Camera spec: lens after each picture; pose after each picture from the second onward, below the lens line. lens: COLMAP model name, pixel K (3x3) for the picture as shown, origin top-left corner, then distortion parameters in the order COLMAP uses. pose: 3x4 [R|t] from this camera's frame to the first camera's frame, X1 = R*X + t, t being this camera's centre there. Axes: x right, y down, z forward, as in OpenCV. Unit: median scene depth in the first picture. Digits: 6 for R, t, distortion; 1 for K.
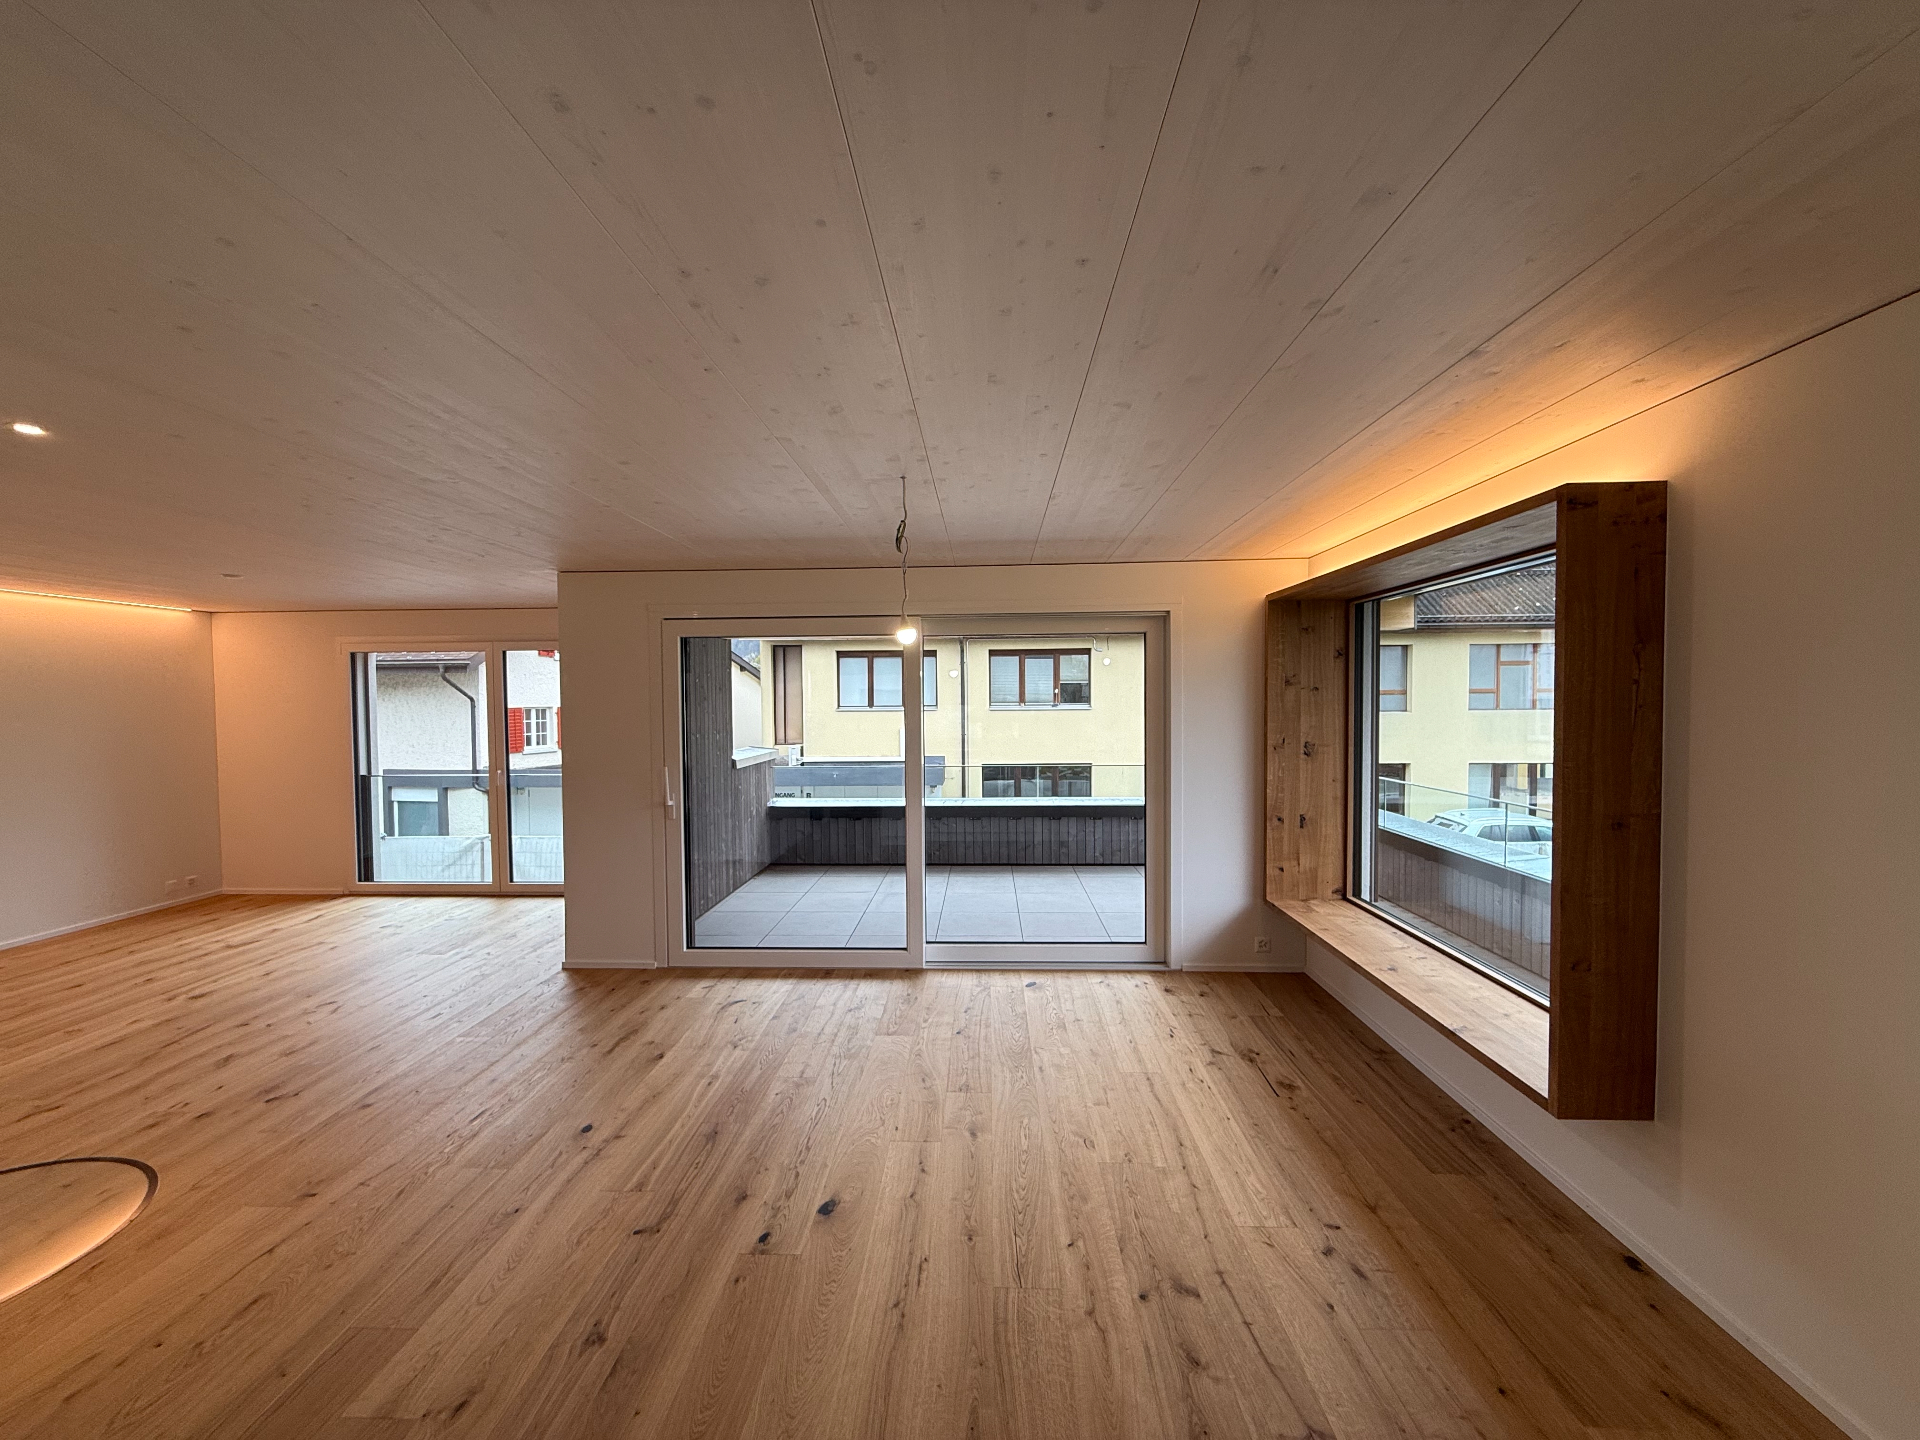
lens RADIAL K [[766.0, 0, 954.1], [0, 766.0, 720.7], [0, 0, 1]] dist [0.000010, 0.000008]
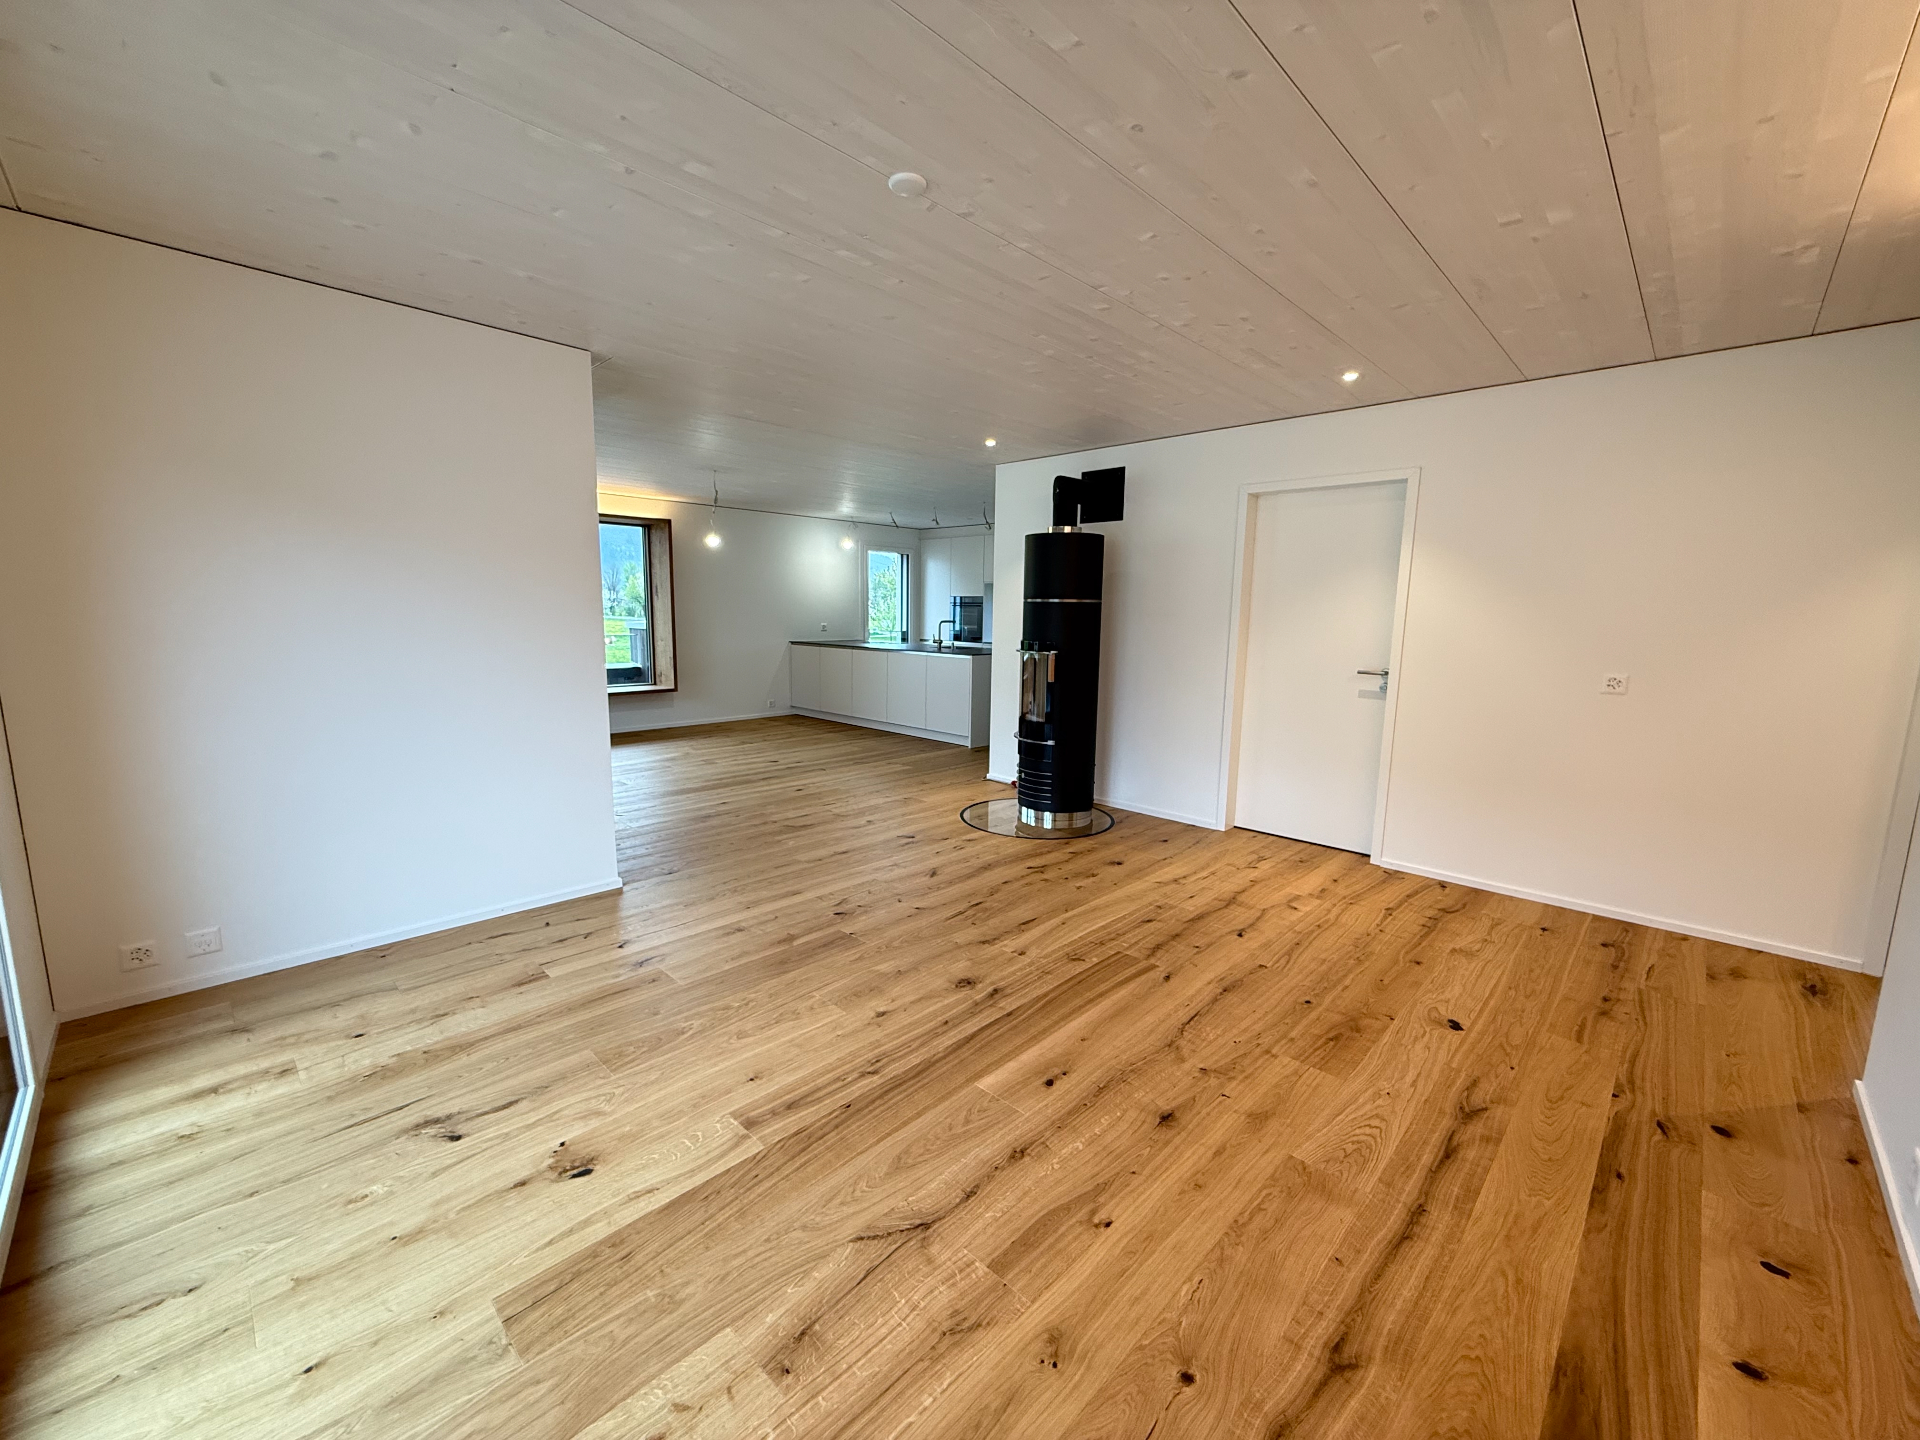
lens RADIAL K [[766.6, 0, 956.2], [0, 766.6, 721.5], [0, 0, 1]] dist [0.000130, 0.000195]
pose [[-0.743575, -0.099818, 0.661161, -1.312848], [0.008725, 0.987262, 0.158863, 0.038141], [-0.668596, 0.123895, -0.733232, 1.374760]]
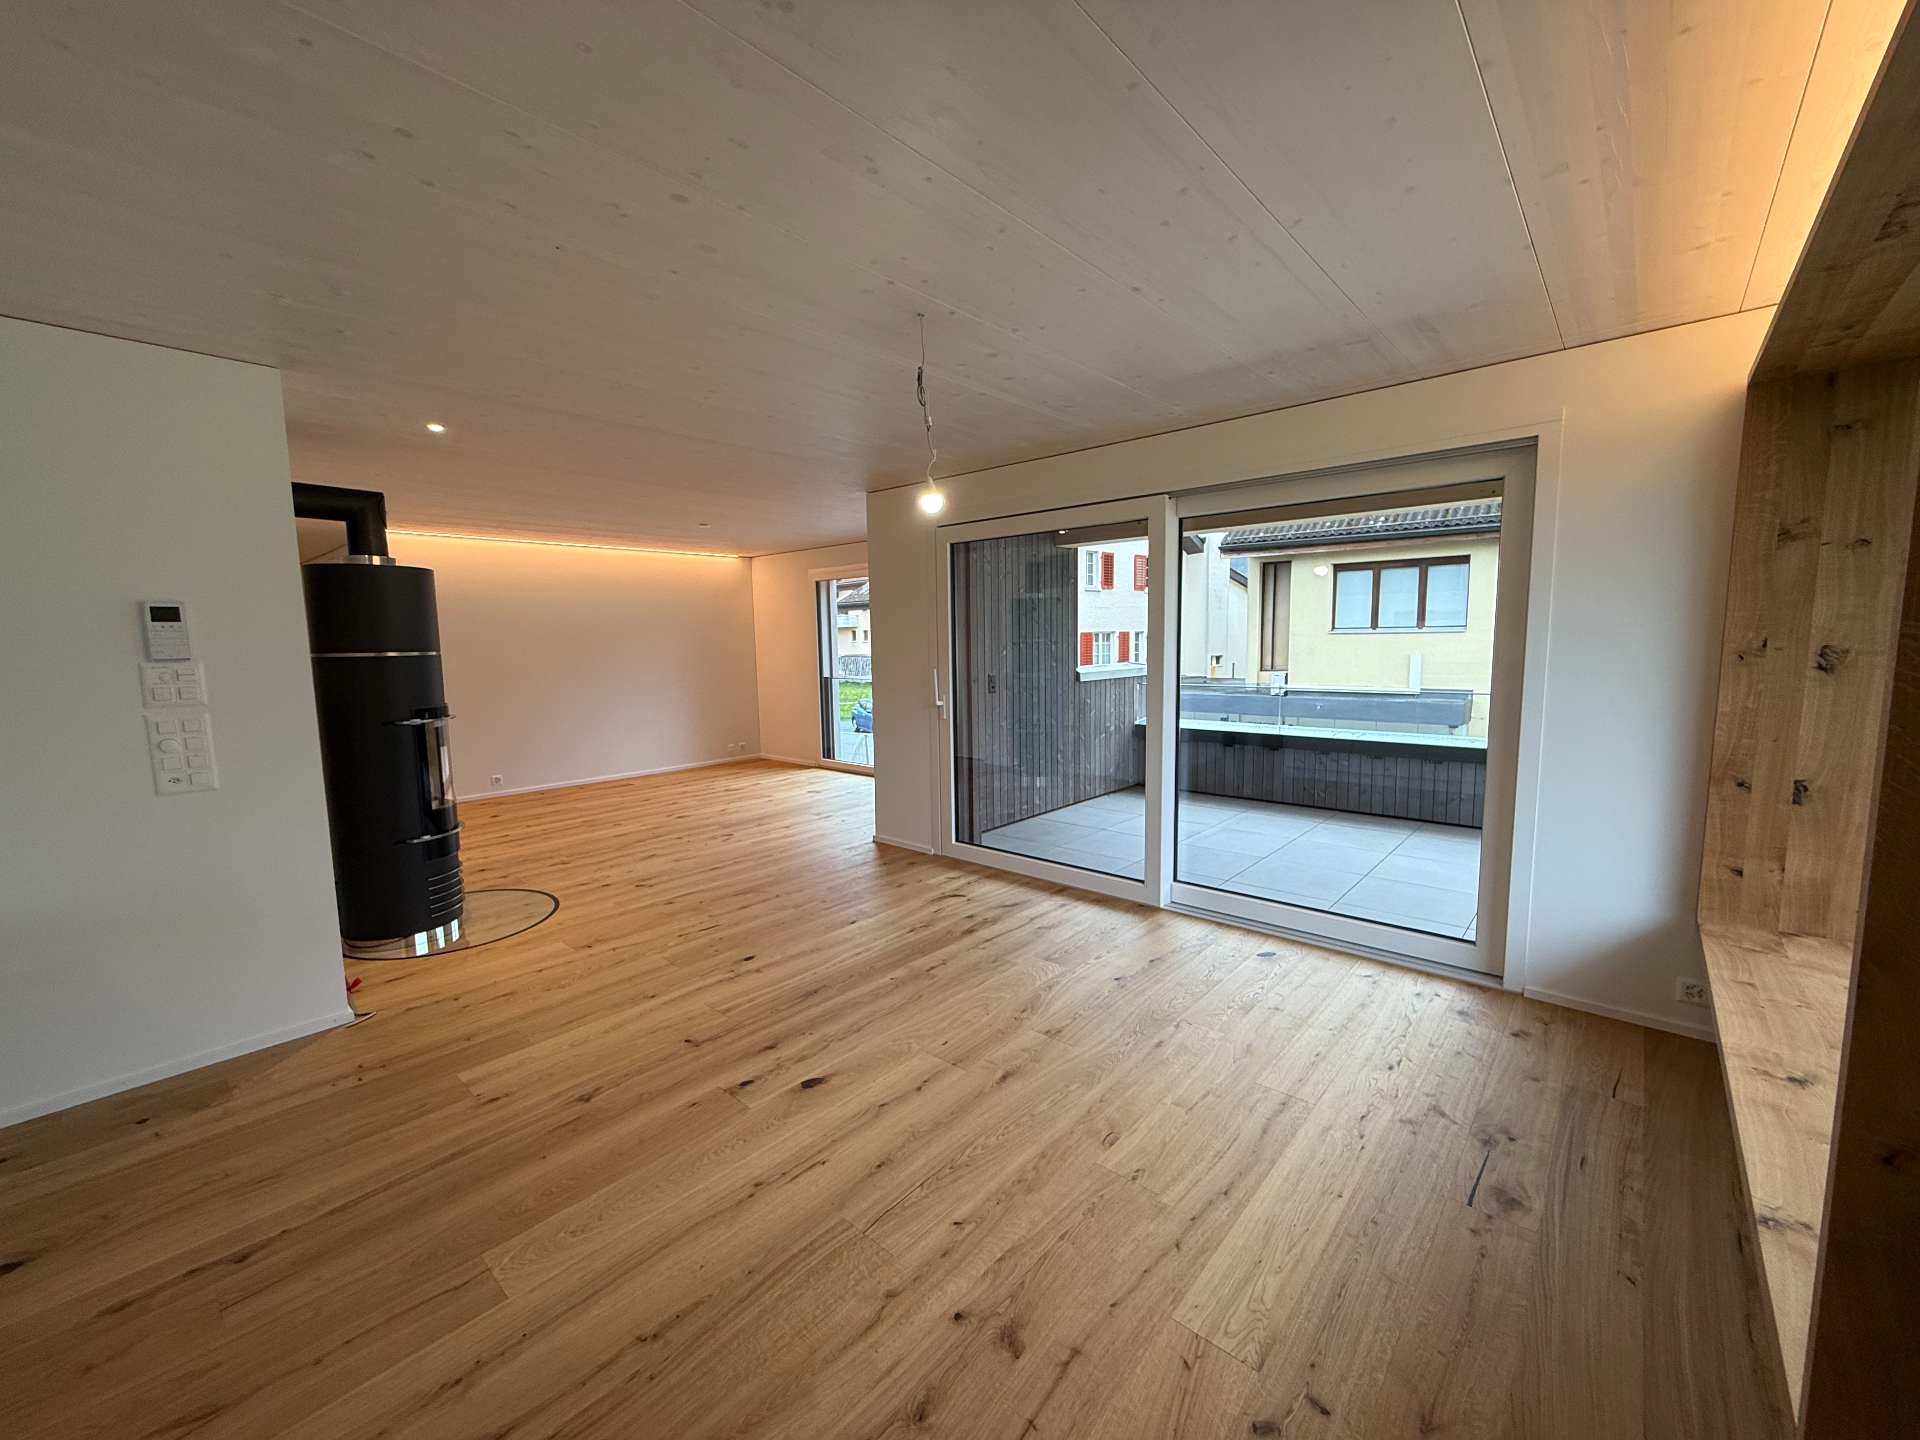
lens RADIAL K [[766.6, 0, 956.2], [0, 766.6, 721.5], [0, 0, 1]] dist [0.000130, 0.000195]
pose [[0.774587, 0.064955, -0.629123, 0.320685], [-0.006895, 0.995520, 0.094295, 0.032931], [0.632430, -0.068702, 0.771565, 0.199340]]
